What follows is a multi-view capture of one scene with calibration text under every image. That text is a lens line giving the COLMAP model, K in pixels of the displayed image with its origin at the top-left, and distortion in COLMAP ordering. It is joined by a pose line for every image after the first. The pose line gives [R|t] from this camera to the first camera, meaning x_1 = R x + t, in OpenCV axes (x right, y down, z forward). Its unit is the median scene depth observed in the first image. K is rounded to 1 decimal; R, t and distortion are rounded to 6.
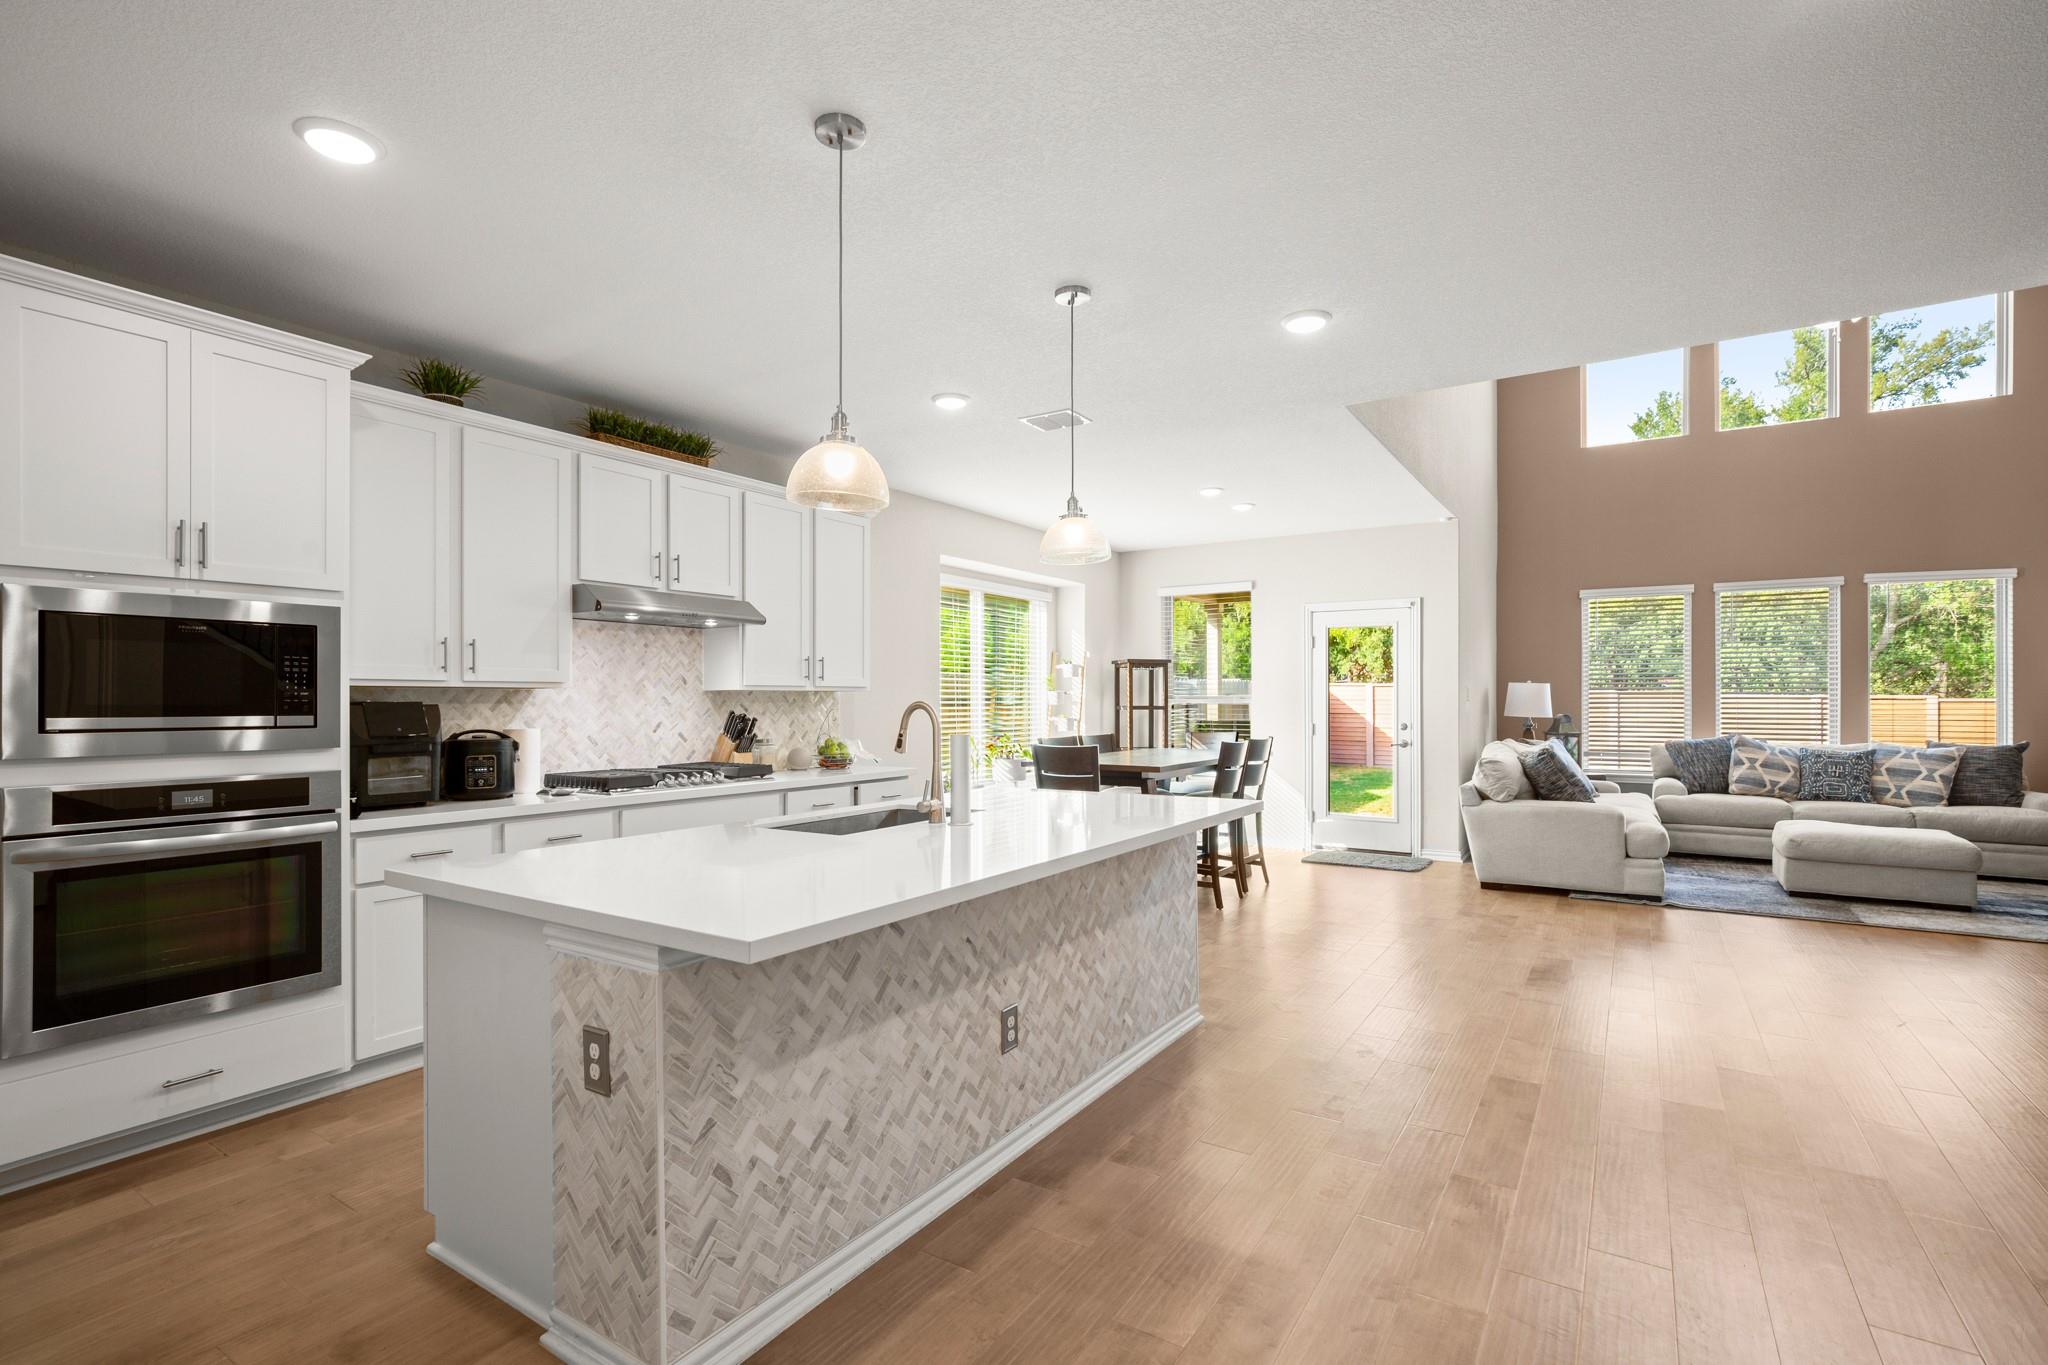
lens RADIAL K [[939.3, 0, 1028.1], [0, 939.3, 695.1], [0, 0, 1]] dist [-0.008575, 0.001784]
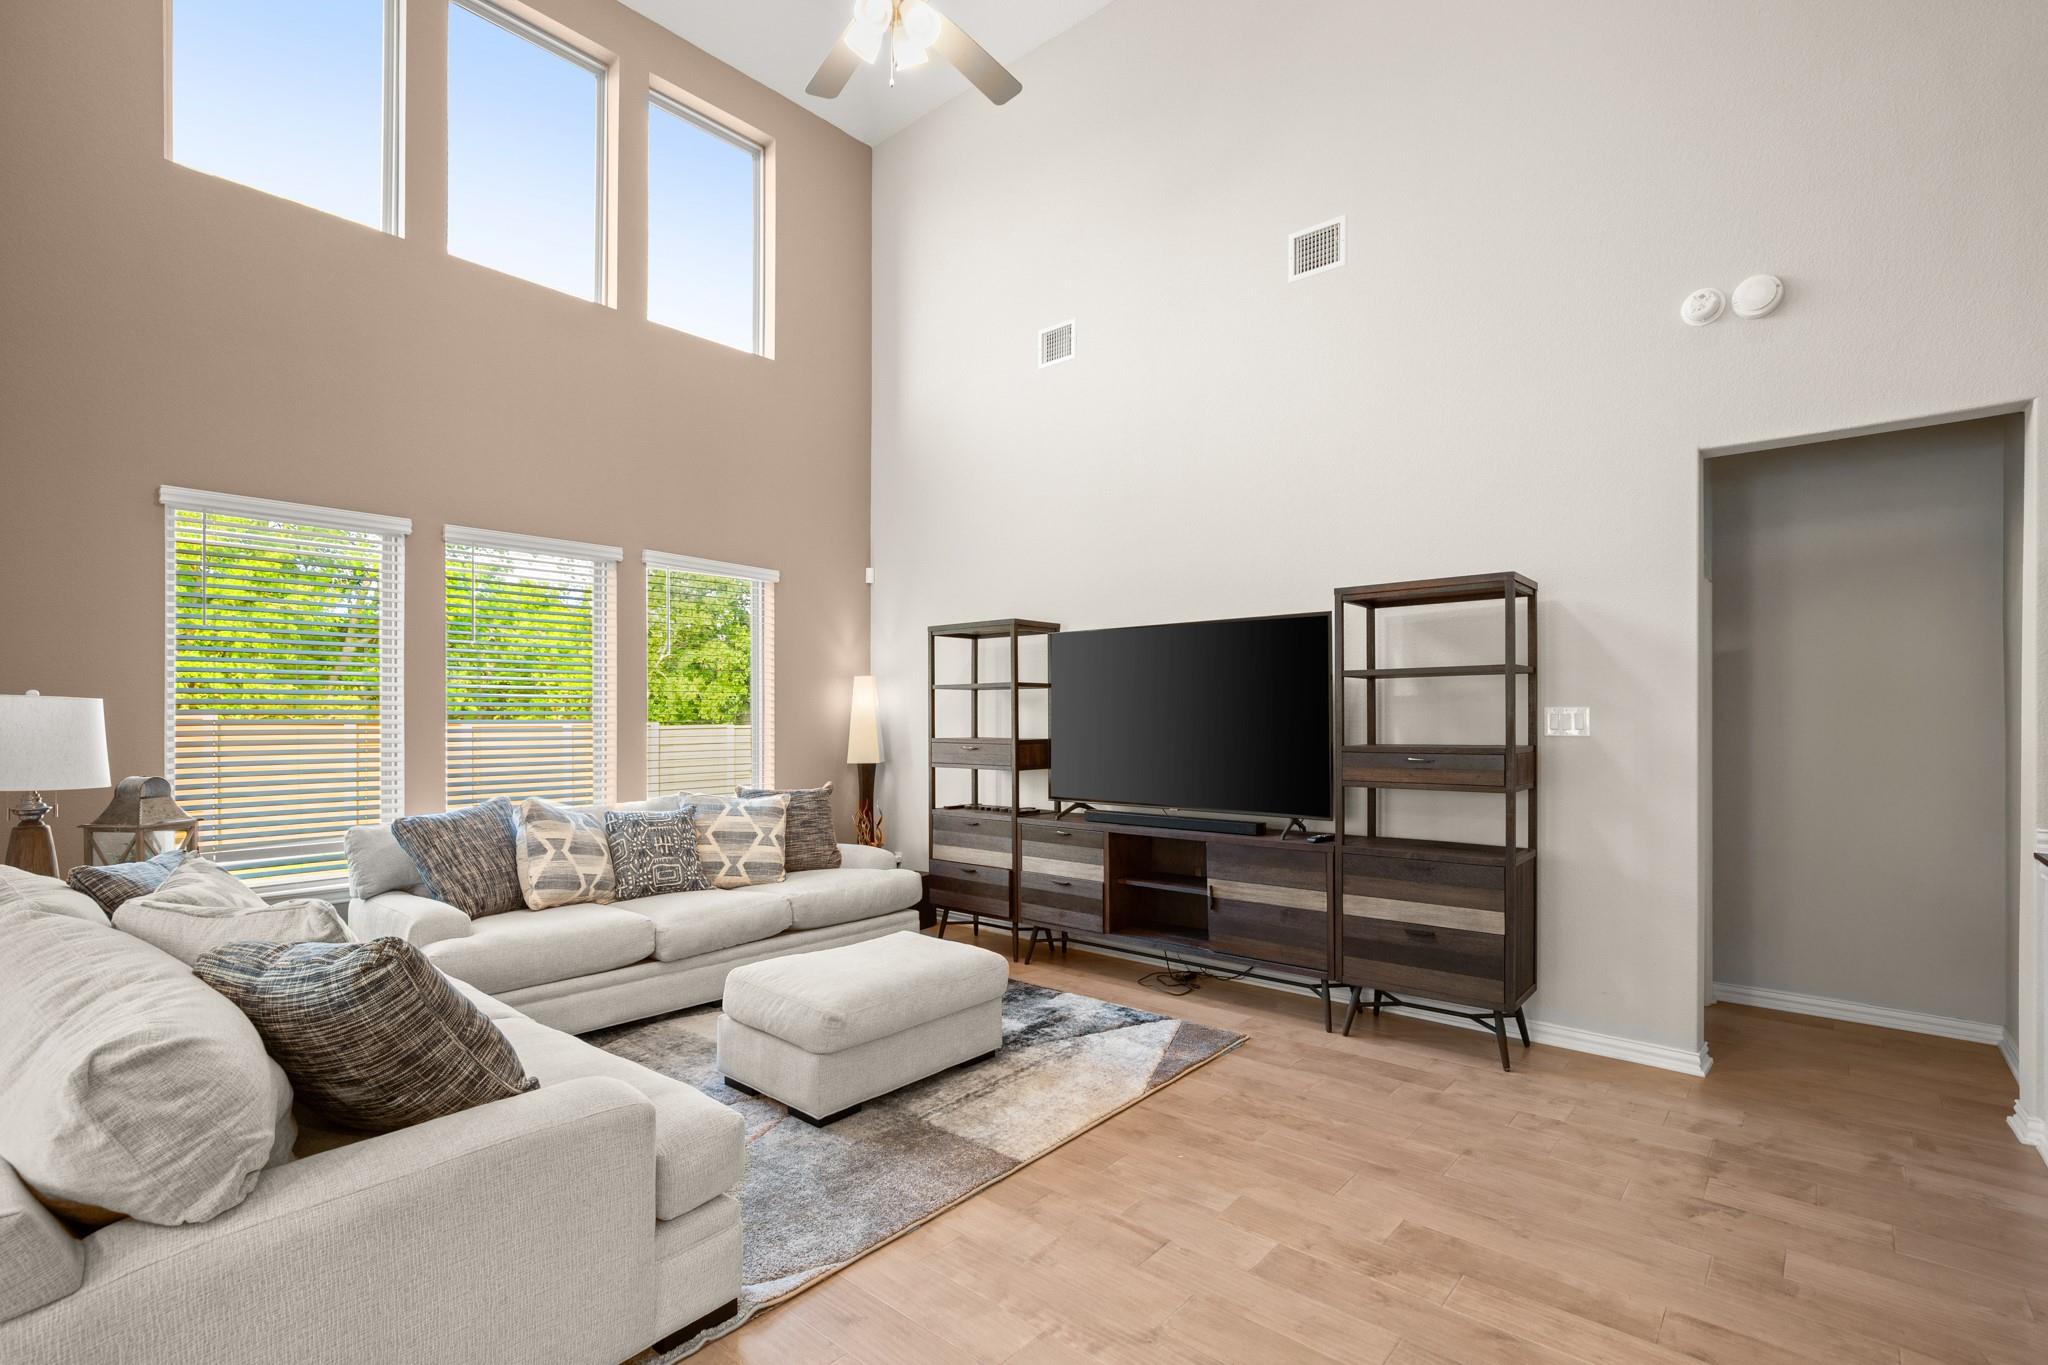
lens RADIAL K [[939.3, 0, 1034.1], [0, 939.3, 714.4], [0, 0, 1]] dist [-0.008575, 0.001784]
pose [[0.137121, 0.004395, 0.990545, 0.232537], [-0.000398, 0.999990, -0.004381, -0.004476], [-0.990554, 0.000206, 0.137121, 0.578260]]
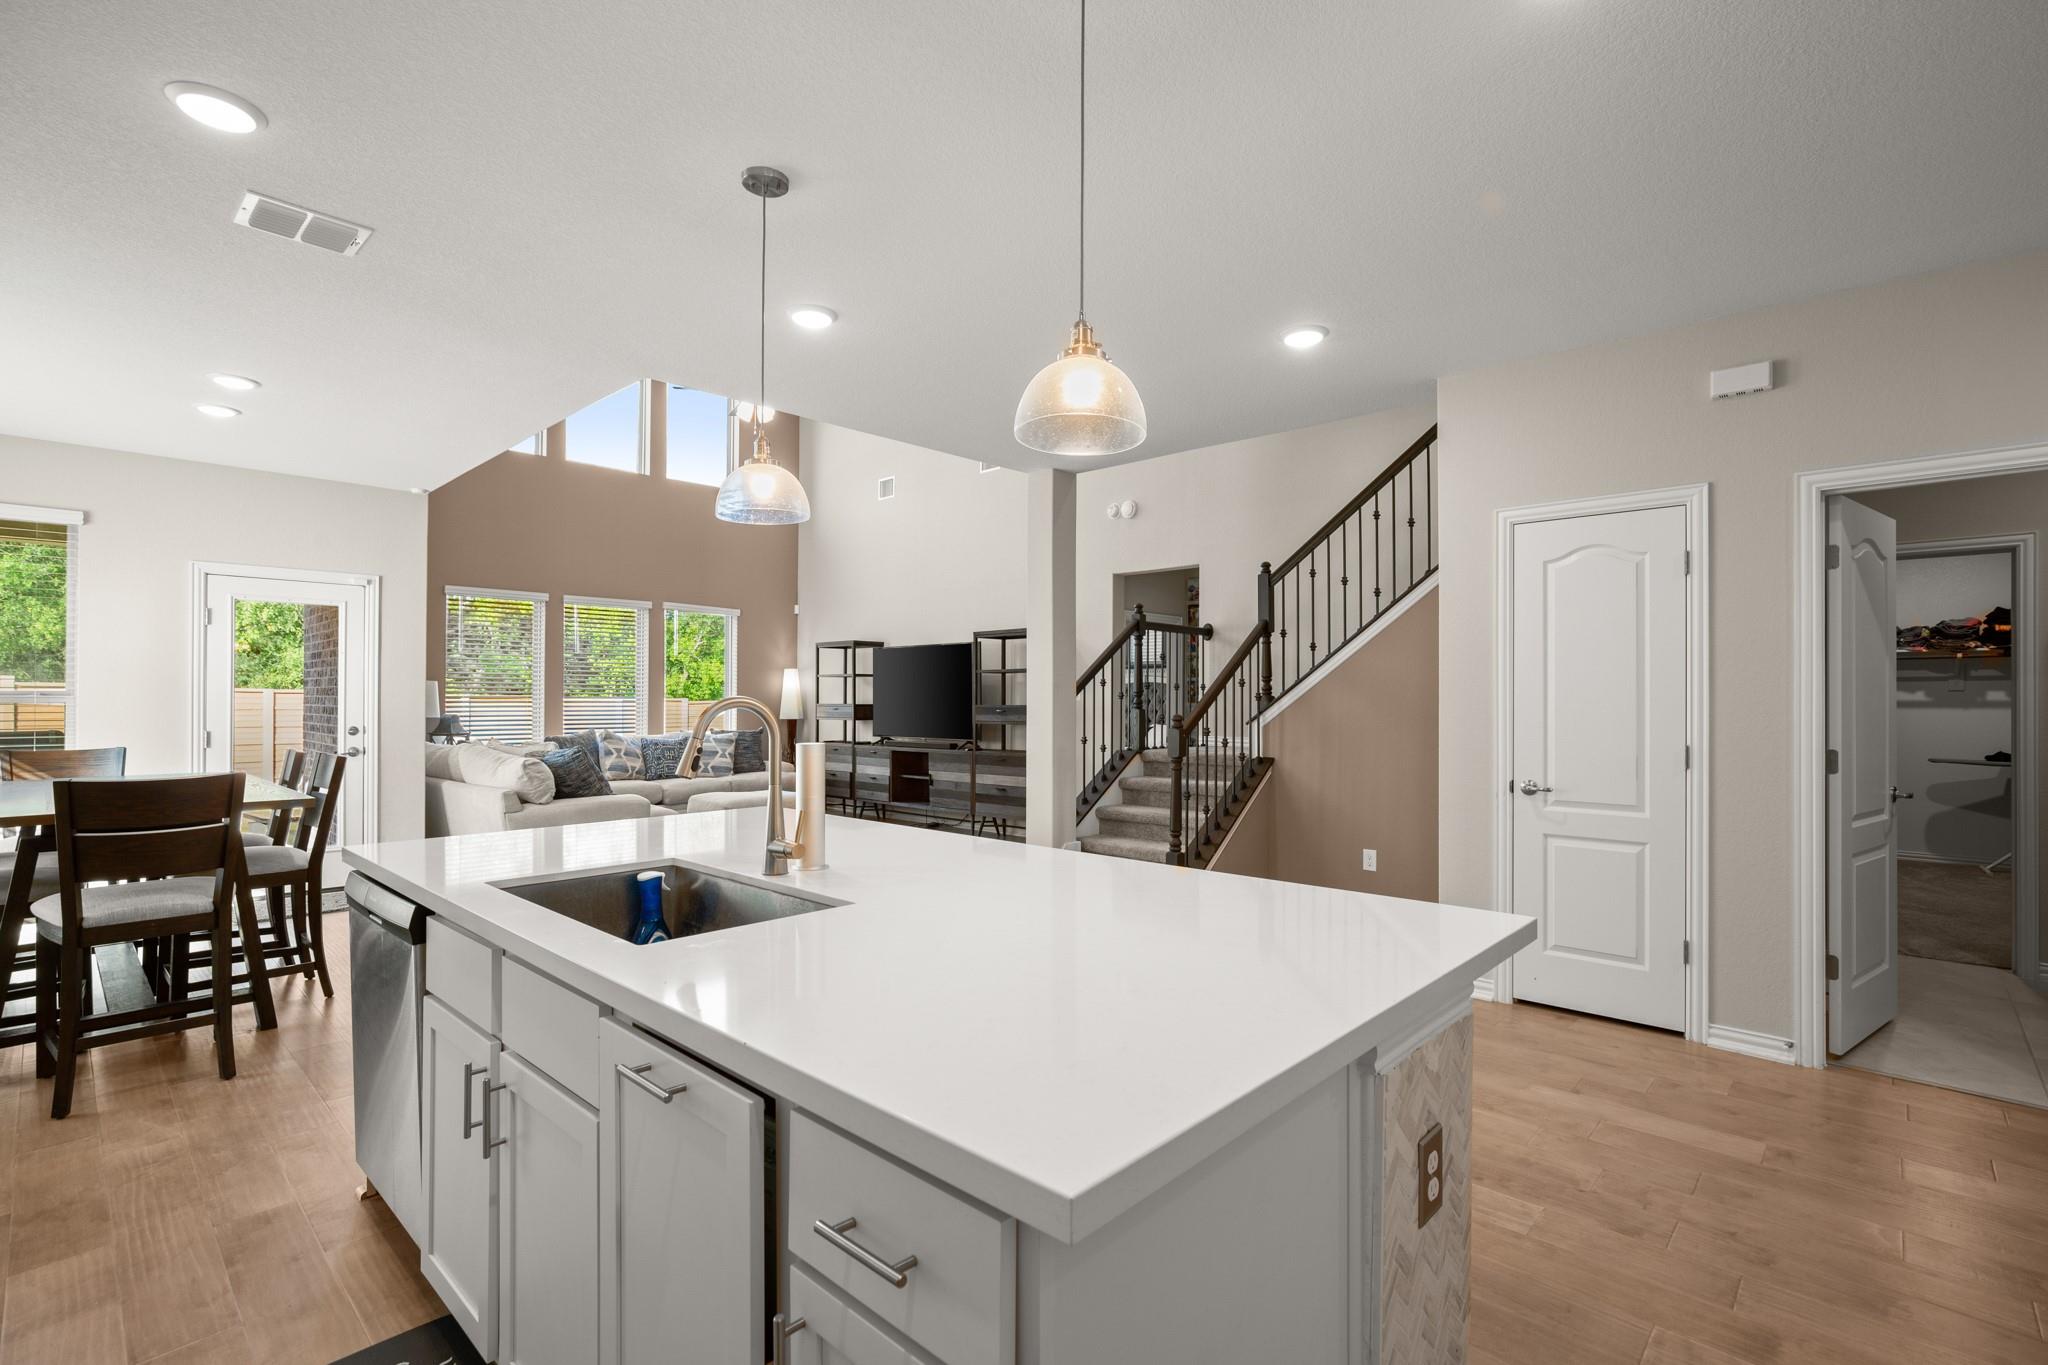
lens RADIAL K [[939.3, 0, 1034.7], [0, 939.3, 688.2], [0, 0, 1]] dist [-0.008575, 0.001784]
pose [[0.178115, 0.013450, 0.983918, -0.265042], [-0.004504, 0.999907, -0.012853, 0.003836], [-0.983999, -0.002142, 0.178160, 0.248042]]
